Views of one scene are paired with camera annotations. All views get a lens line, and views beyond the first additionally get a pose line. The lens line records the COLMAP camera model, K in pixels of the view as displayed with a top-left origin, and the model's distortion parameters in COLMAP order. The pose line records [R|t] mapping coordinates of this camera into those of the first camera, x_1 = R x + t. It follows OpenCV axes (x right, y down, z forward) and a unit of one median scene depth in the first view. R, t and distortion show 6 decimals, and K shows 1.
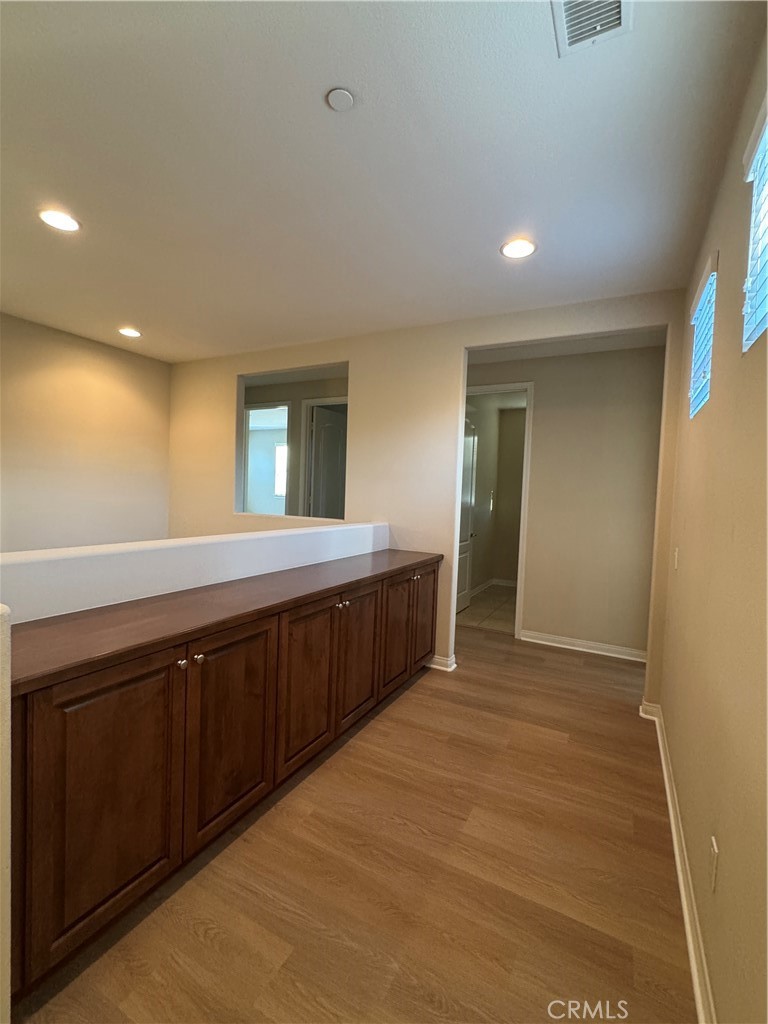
lens RADIAL K [[451.6, 0, 384.0], [0, 451.6, 509.6], [0, 0, 1]] dist [-0.001058, -0.000245]
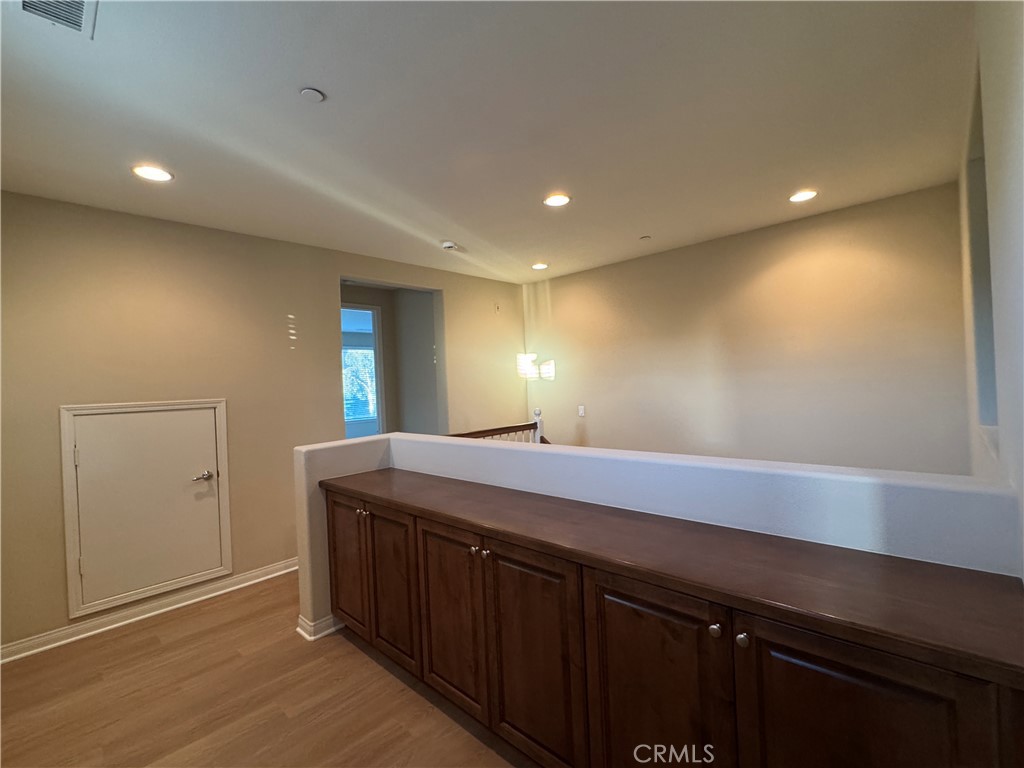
lens RADIAL K [[451.6, 0, 511.2], [0, 451.6, 384.3], [0, 0, 1]] dist [-0.001058, -0.000245]
pose [[-0.264111, -0.022420, -0.964232, 0.693109], [-0.007381, 0.999748, -0.021224, -0.059531], [0.964464, 0.001512, -0.264210, 1.375810]]
